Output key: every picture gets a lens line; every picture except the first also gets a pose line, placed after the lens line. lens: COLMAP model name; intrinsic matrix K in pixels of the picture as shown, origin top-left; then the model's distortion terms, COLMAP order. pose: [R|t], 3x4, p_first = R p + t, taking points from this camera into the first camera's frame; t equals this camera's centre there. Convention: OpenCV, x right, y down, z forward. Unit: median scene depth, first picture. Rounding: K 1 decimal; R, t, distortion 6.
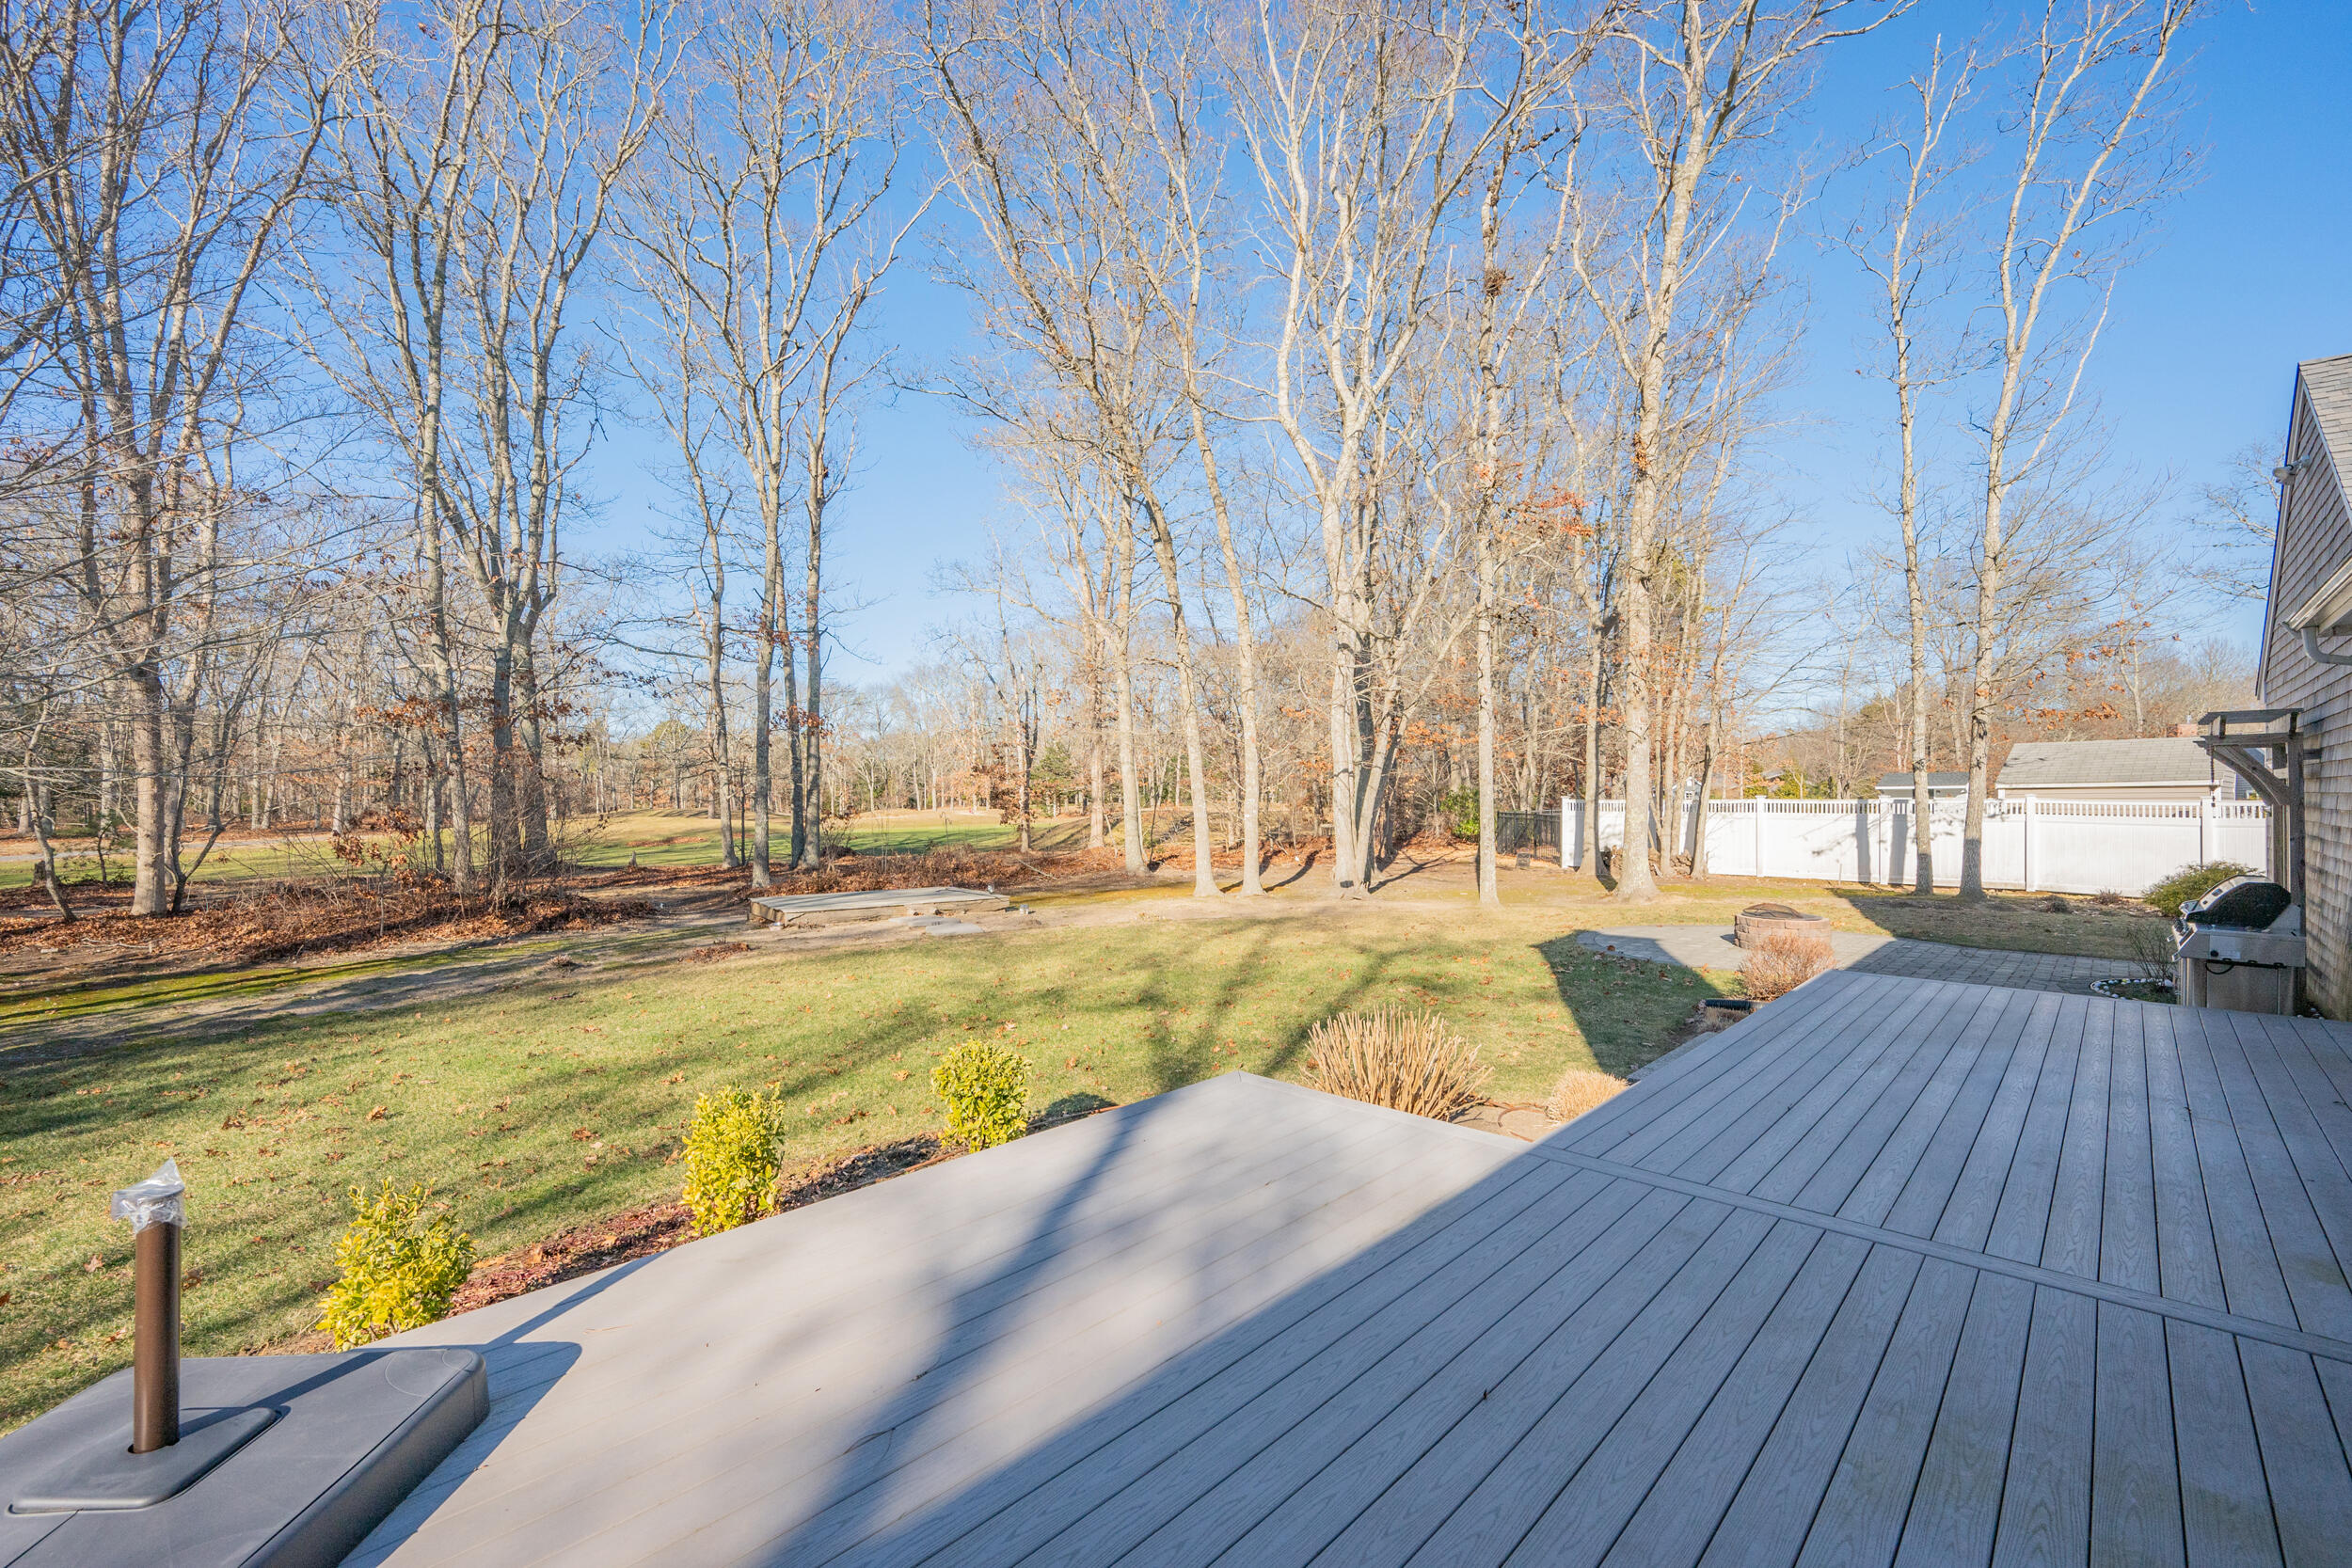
lens RADIAL K [[1044.8, 0, 1180.3], [0, 1044.8, 795.2], [0, 0, 1]] dist [-0.000570, 0.000127]
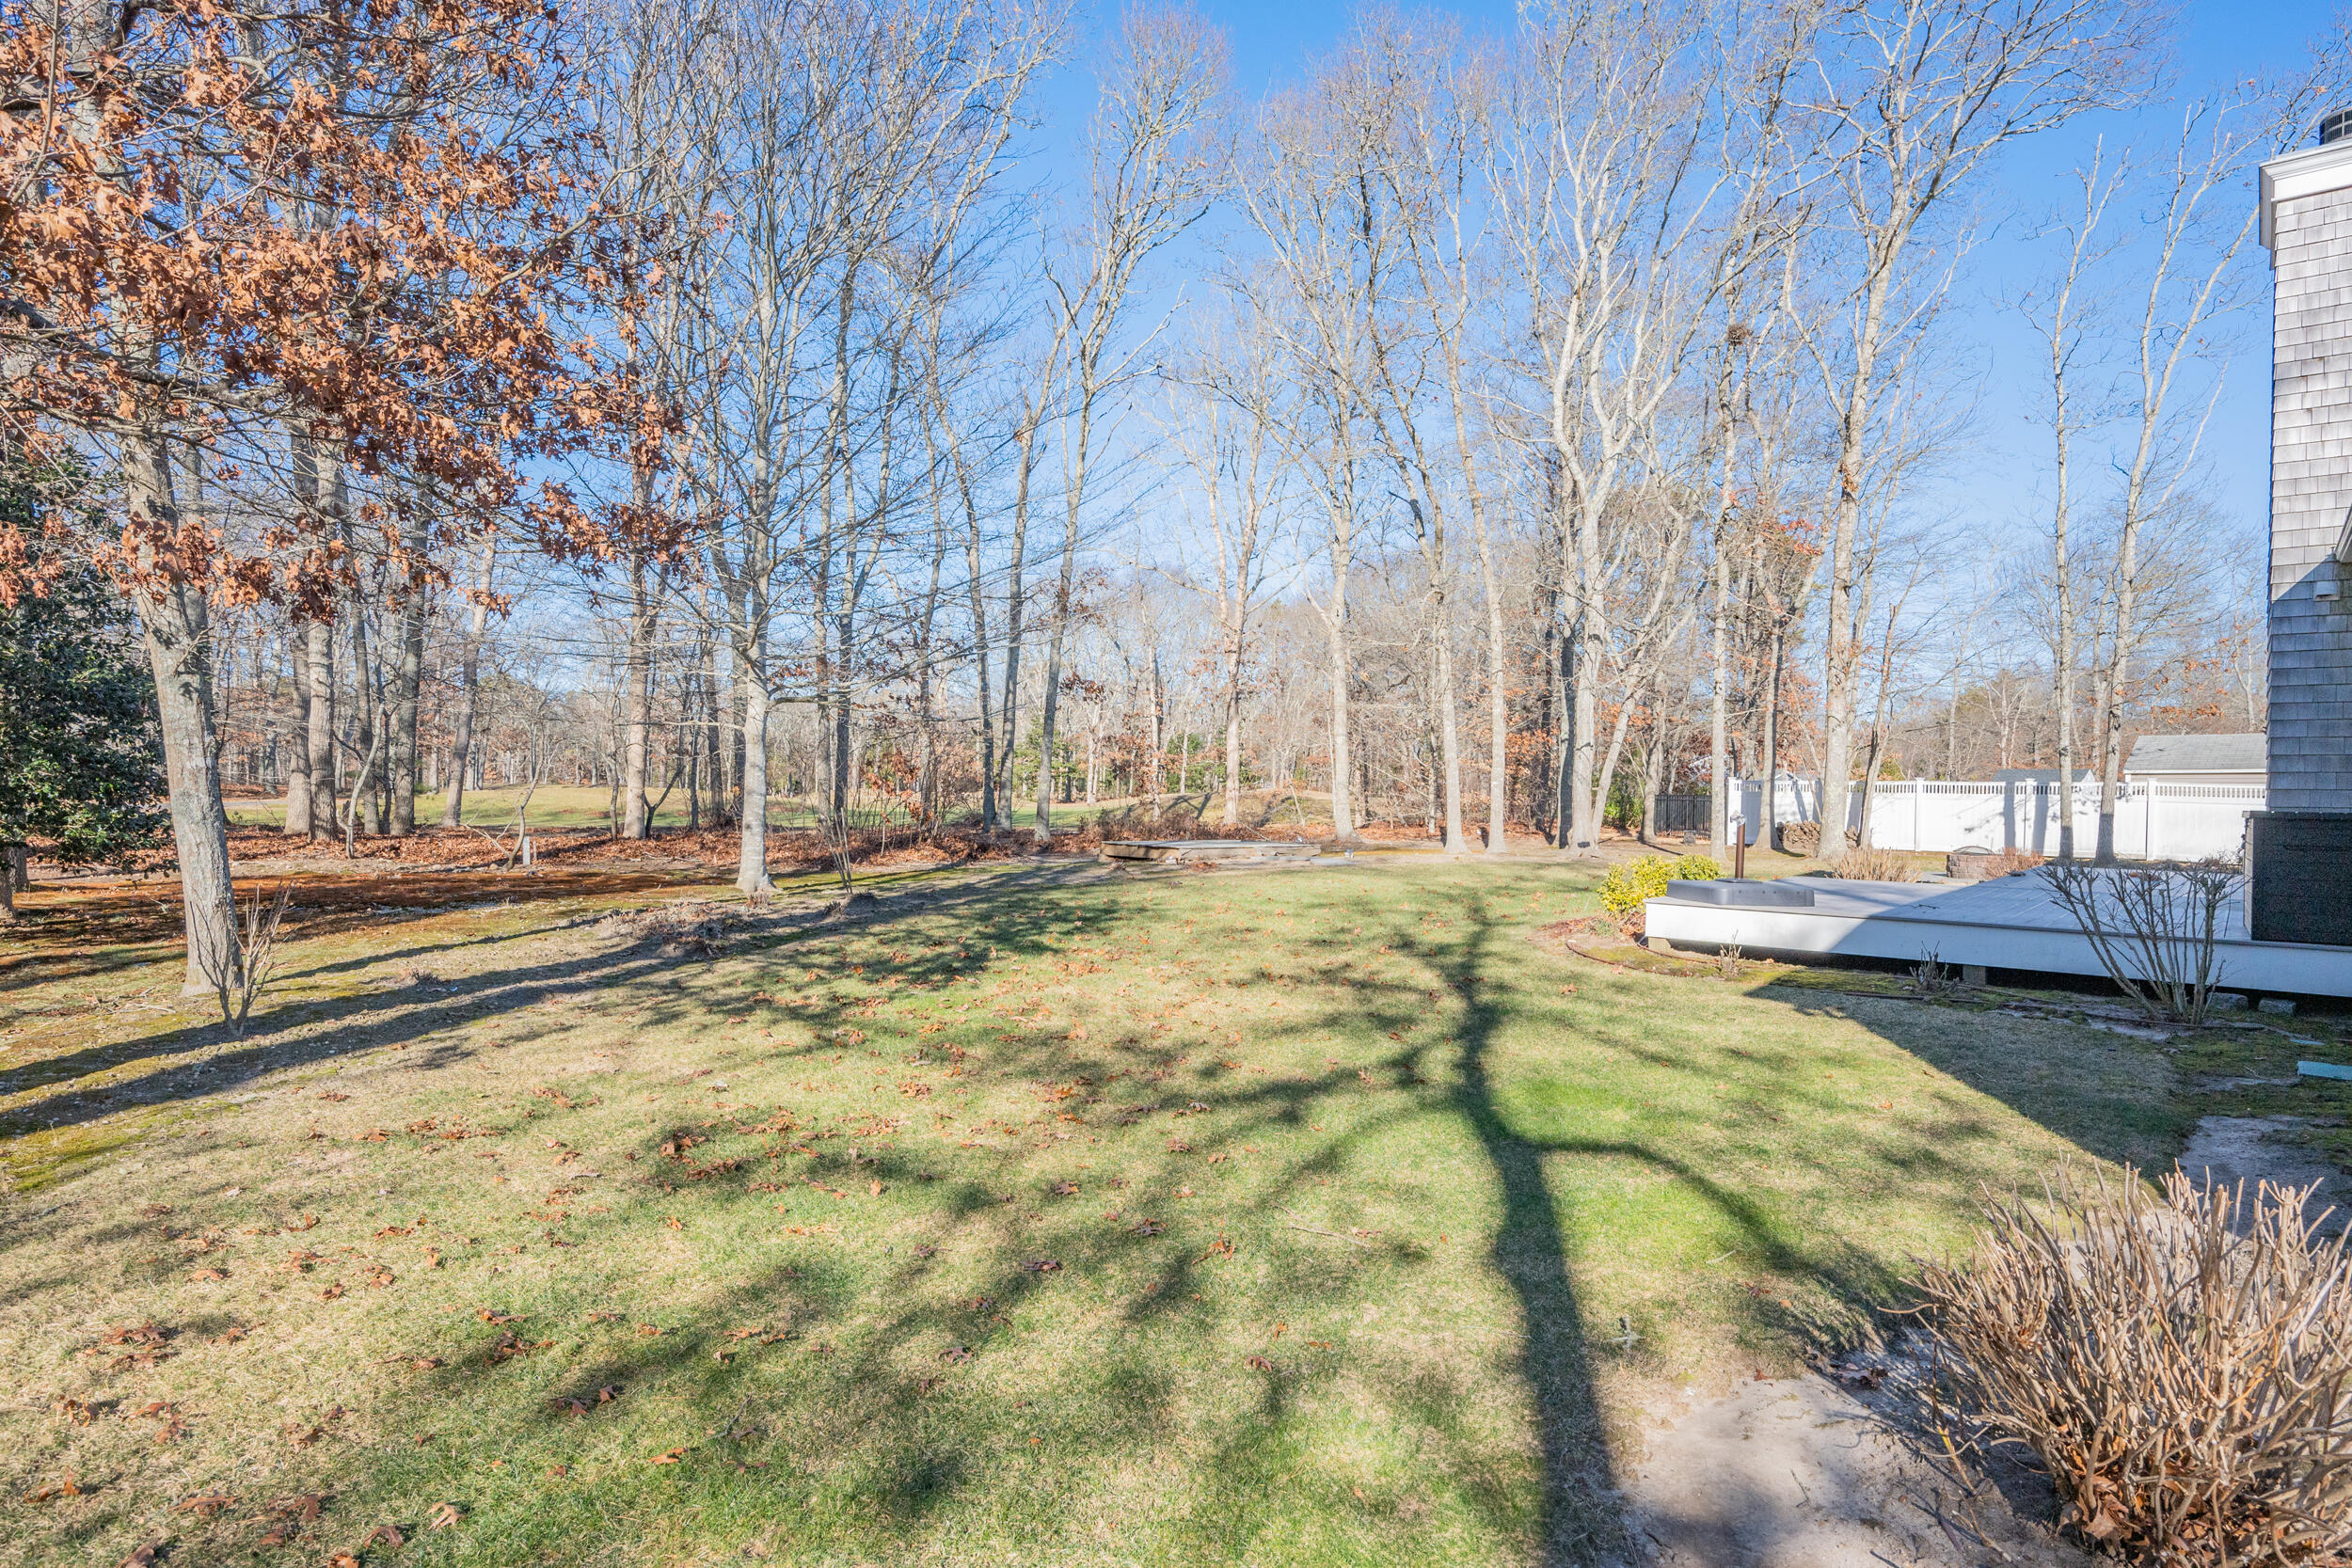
lens RADIAL K [[1313.6, 0, 1223.2], [0, 1313.6, 788.8], [0, 0, 1]] dist [0.004956, 0.000881]
pose [[0.996496, 0.022194, 0.080639, -0.347653], [-0.022260, 0.999752, -0.000080, 0.033617], [-0.080620, -0.001715, 0.996743, -0.394213]]
